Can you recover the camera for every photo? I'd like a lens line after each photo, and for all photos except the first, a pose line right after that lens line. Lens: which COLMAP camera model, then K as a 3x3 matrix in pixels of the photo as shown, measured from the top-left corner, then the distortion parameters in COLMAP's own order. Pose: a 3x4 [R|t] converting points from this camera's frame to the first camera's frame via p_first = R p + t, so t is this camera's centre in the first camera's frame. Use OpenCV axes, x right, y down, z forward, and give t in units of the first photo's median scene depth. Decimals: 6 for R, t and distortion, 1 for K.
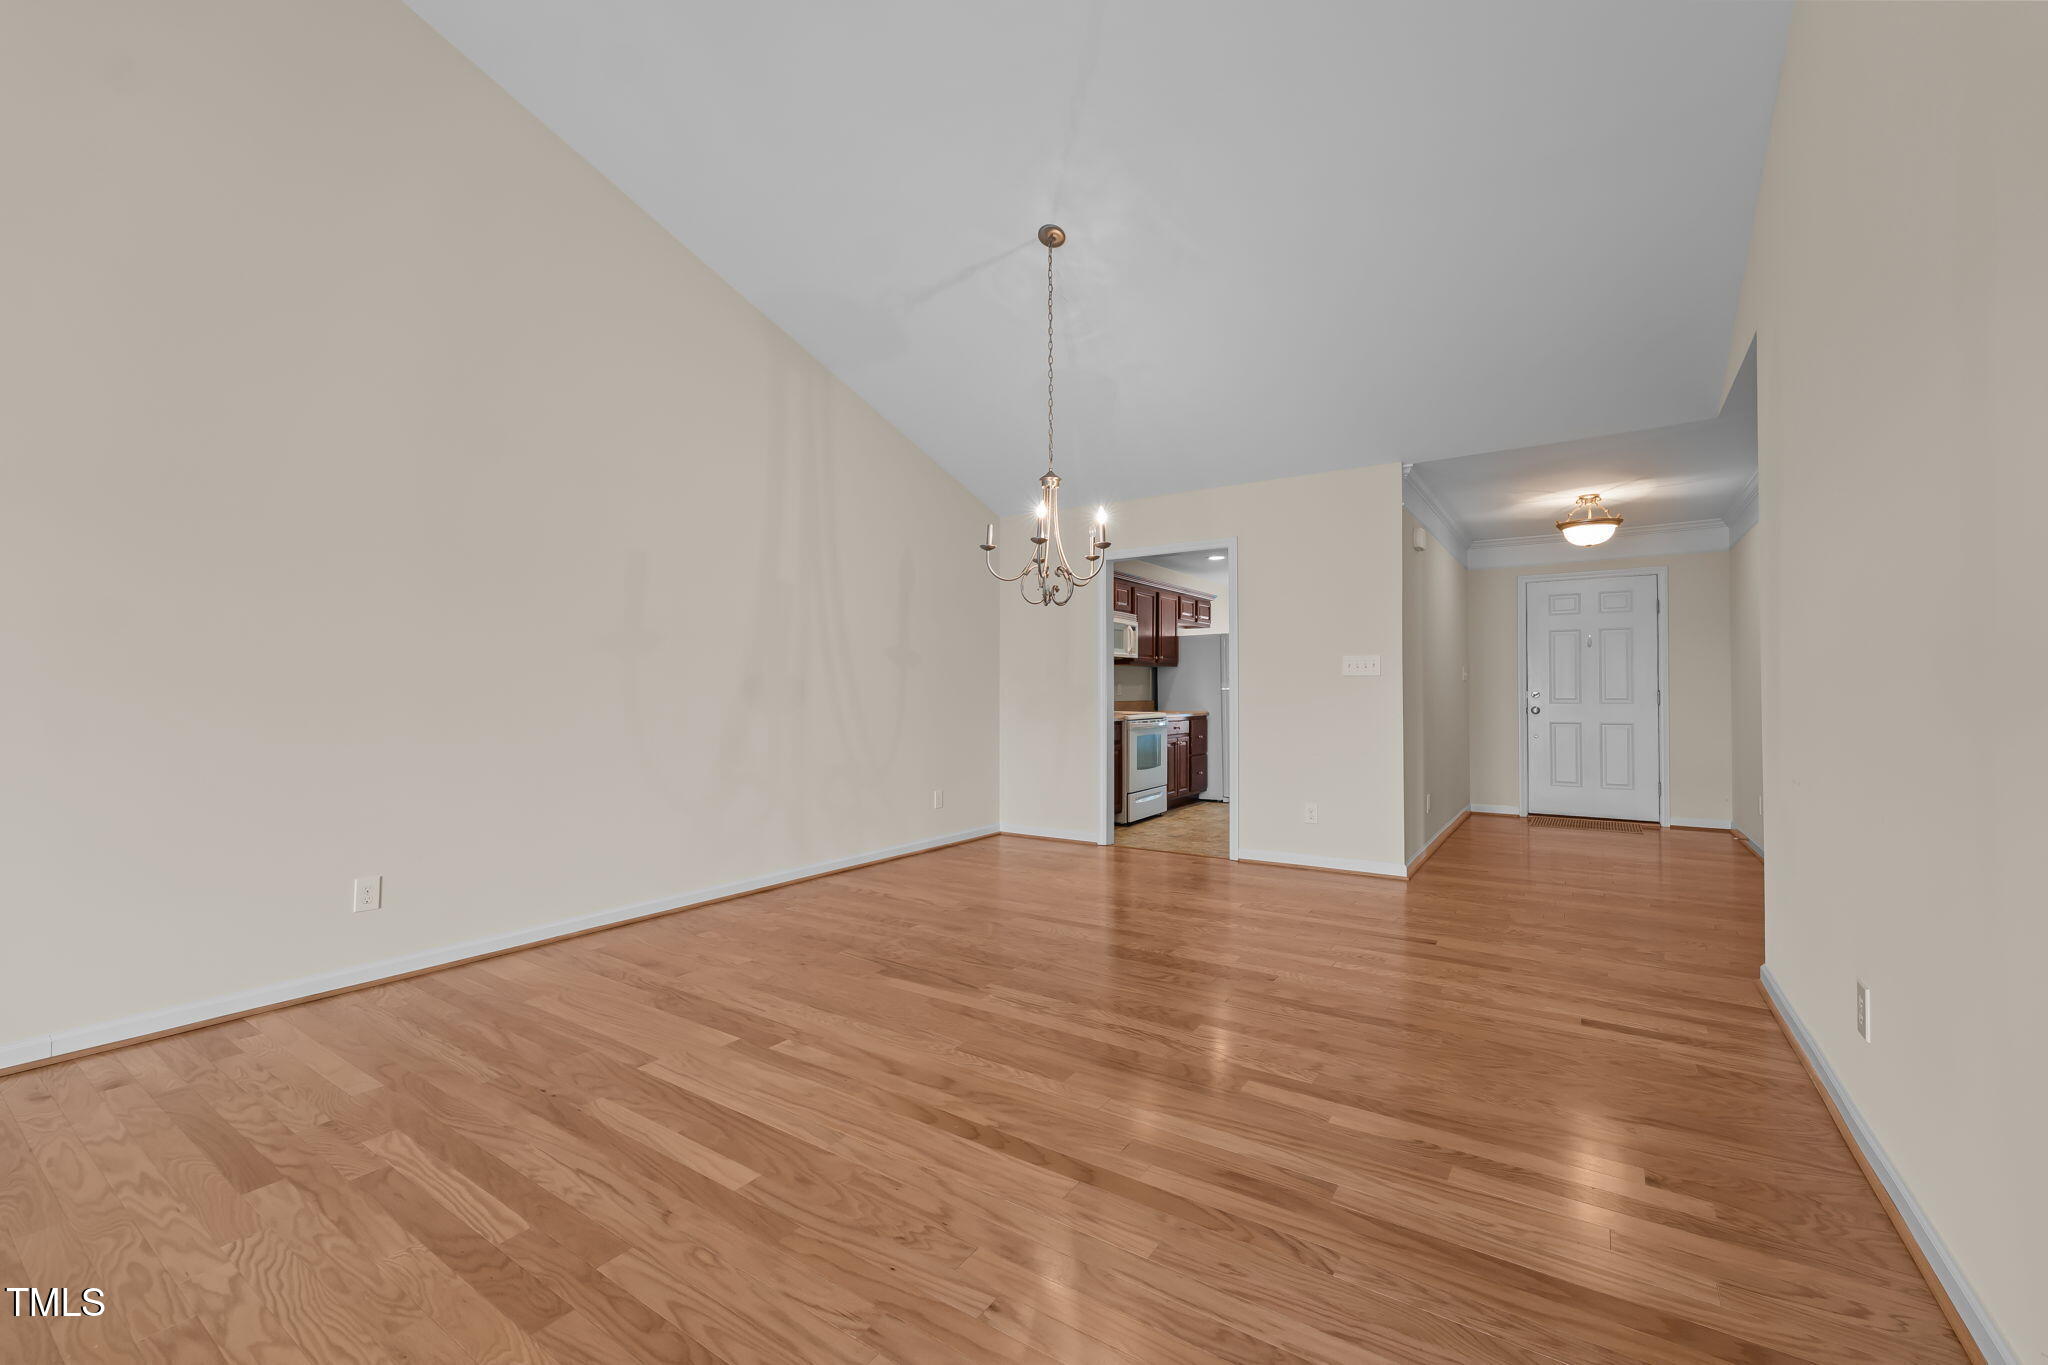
lens RADIAL K [[834.3, 0, 1018.4], [0, 834.3, 686.3], [0, 0, 1]] dist [0.000352, -0.000225]
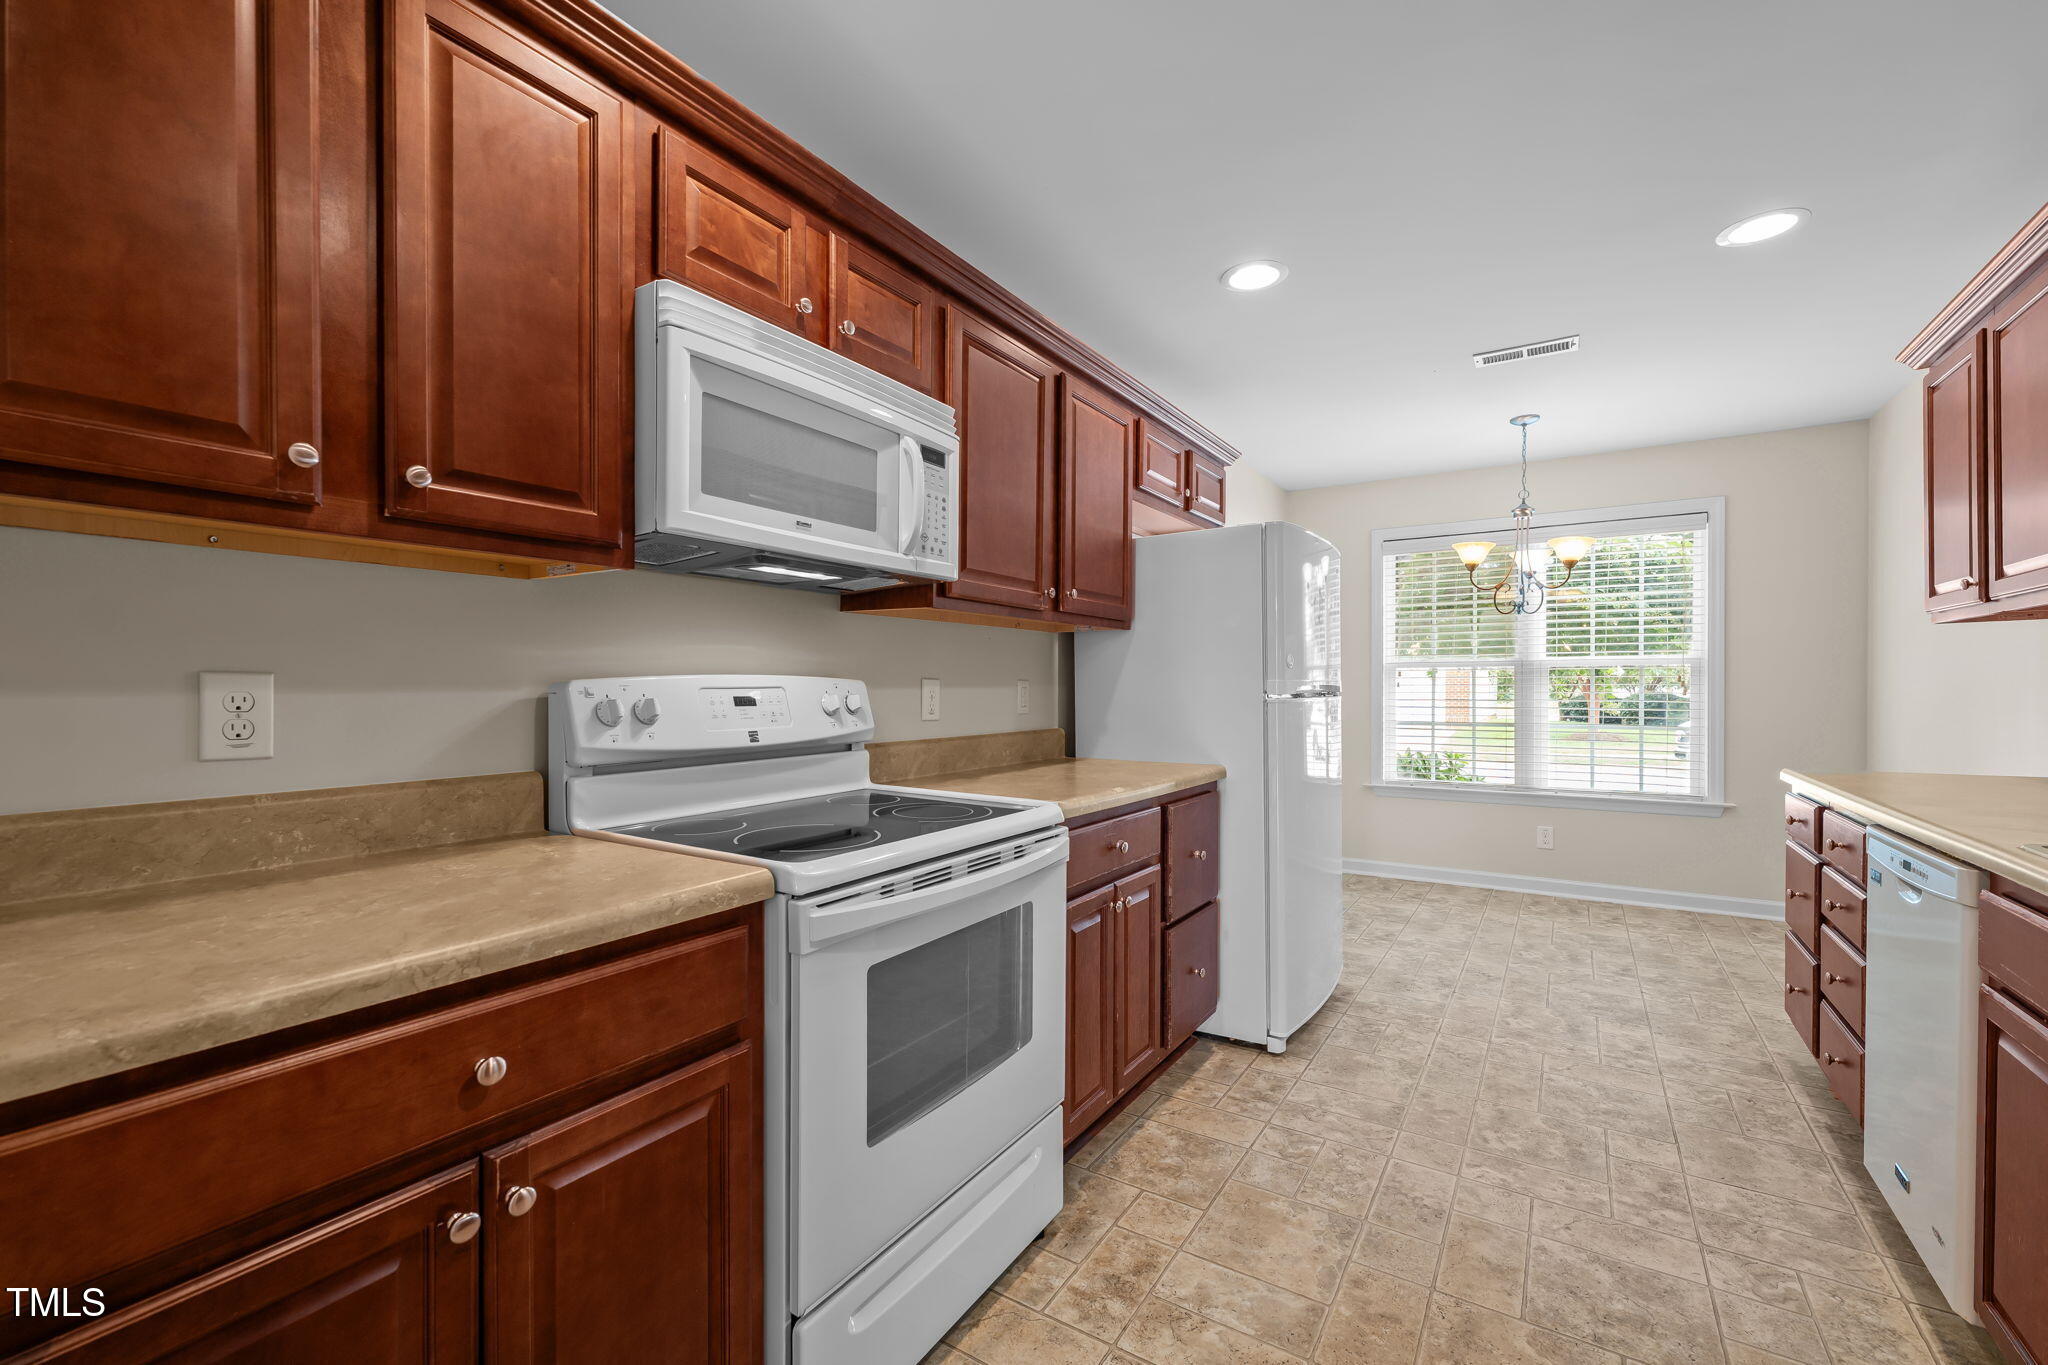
lens RADIAL K [[846.1, 0, 1034.4], [0, 846.1, 689.4], [0, 0, 1]] dist [0.001553, -0.000127]
pose [[0.999394, 0.002784, 0.034705, 0.226390], [-0.003178, 0.999931, 0.011308, -0.005125], [-0.034671, -0.011411, 0.999334, 1.064045]]
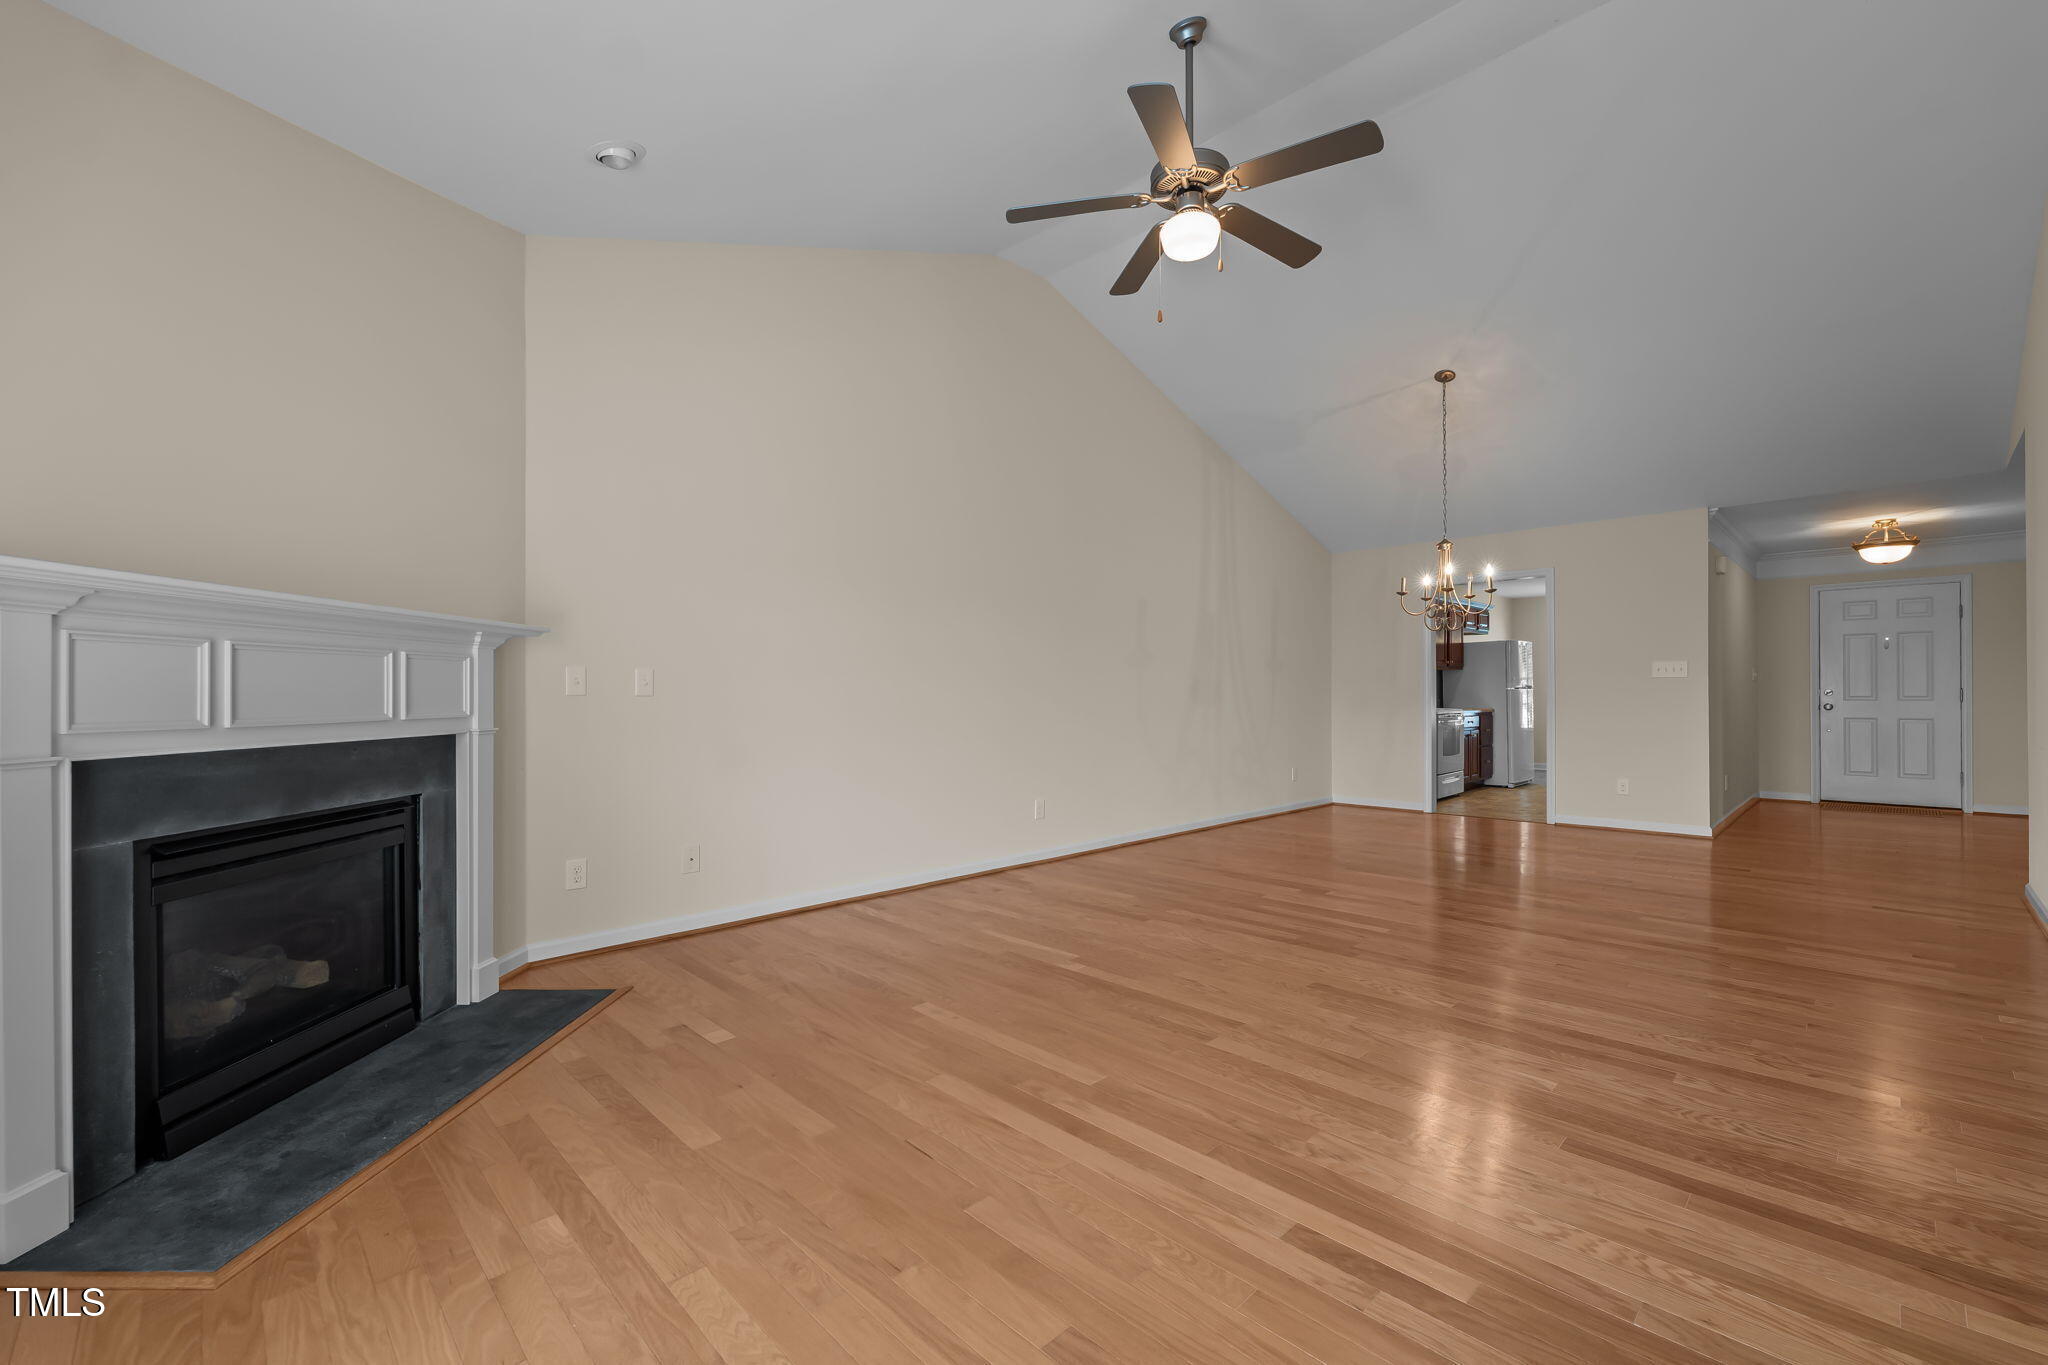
lens RADIAL K [[844.1, 0, 1021.4], [0, 844.1, 696.7], [0, 0, 1]] dist [0.000780, -0.000039]
pose [[0.979834, -0.002137, -0.199801, -0.275955], [0.004175, 0.999943, 0.009777, 0.000031], [0.199768, -0.010414, 0.979788, -0.418518]]
